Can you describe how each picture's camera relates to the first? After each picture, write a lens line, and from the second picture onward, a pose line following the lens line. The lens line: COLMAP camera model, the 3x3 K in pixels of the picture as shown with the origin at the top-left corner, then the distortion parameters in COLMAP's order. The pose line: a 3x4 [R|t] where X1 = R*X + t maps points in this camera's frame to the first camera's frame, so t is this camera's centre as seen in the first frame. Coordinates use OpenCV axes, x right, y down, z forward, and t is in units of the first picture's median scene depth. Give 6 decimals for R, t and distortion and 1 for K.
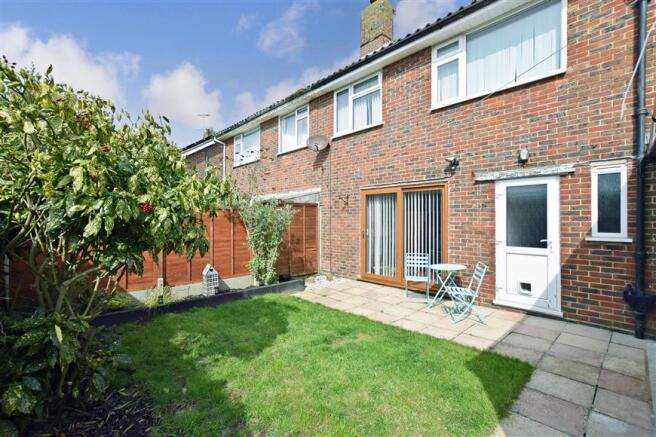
lens RADIAL K [[296.1, 0, 328.0], [0, 296.1, 218.5], [0, 0, 1]] dist [0.000329, 0.000061]
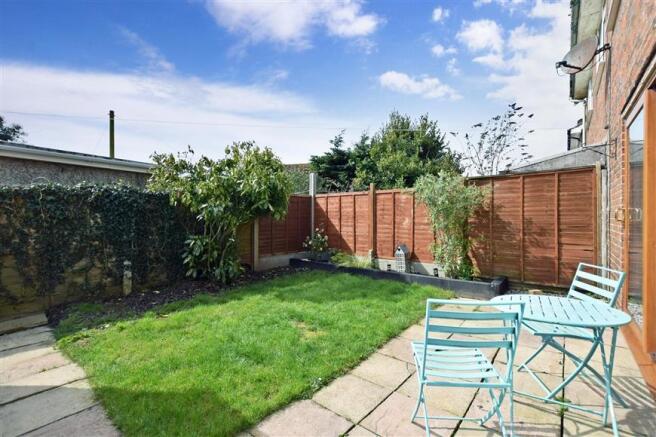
lens RADIAL K [[283.0, 0, 328.0], [0, 283.0, 218.5], [0, 0, 1]] dist [-0.000901, -0.000120]
pose [[0.113205, 0.006302, -0.993552, 0.639244], [0.018115, 0.999801, 0.008405, 0.051800], [0.993407, -0.018950, 0.113068, 0.672921]]
